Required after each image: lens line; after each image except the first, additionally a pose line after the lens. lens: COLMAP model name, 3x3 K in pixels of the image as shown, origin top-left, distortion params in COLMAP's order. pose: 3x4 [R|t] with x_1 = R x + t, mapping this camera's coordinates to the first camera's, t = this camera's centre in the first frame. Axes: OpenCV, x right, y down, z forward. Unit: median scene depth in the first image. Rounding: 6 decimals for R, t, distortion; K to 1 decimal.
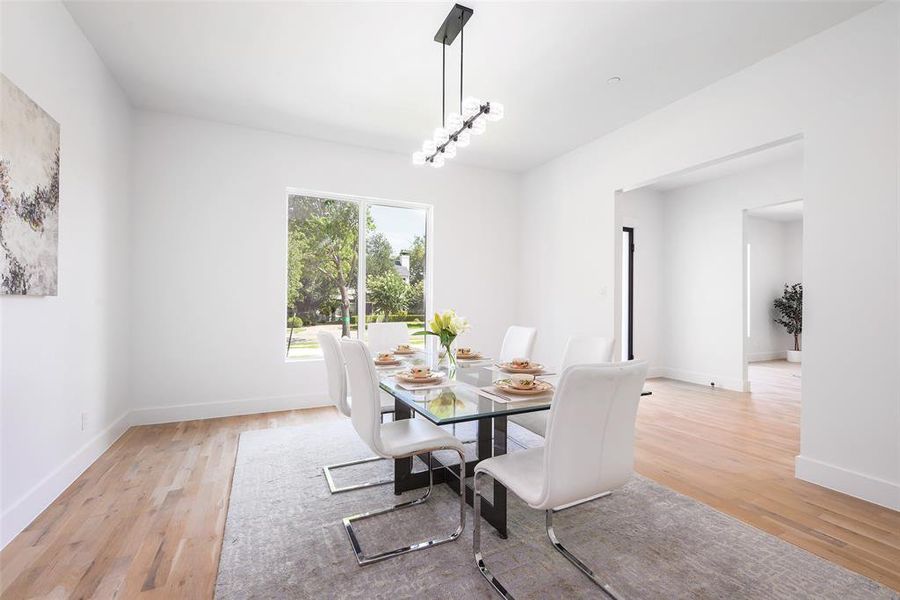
lens RADIAL K [[394.3, 0, 452.1], [0, 394.3, 303.6], [0, 0, 1]] dist [-0.000901, 0.000075]
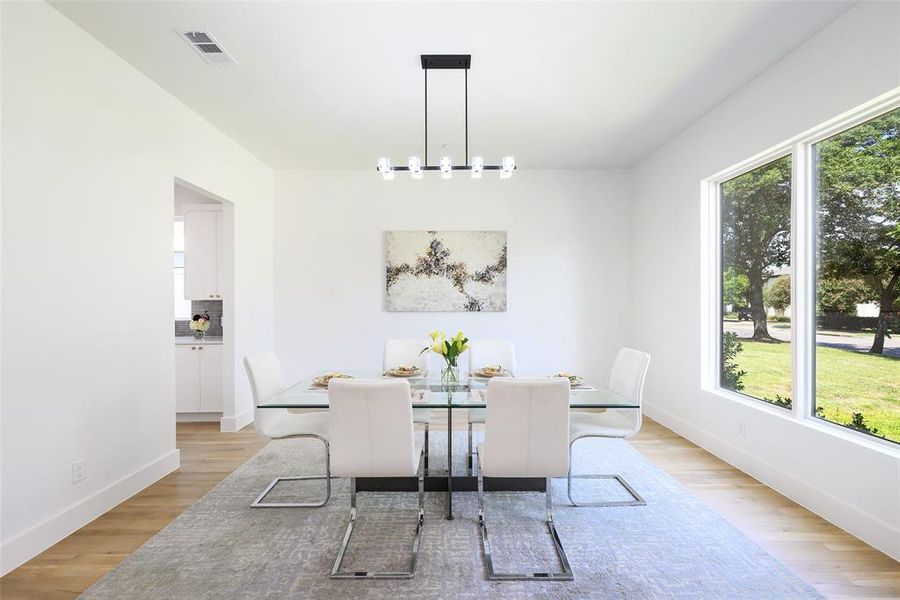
lens RADIAL K [[394.3, 0, 450.1], [0, 394.3, 301.6], [0, 0, 1]] dist [-0.000901, 0.000075]
pose [[-0.426593, -0.002008, -0.904441, 1.150068], [-0.004087, 0.999992, -0.000292, -0.075566], [0.904434, 0.003572, -0.426598, 1.748538]]
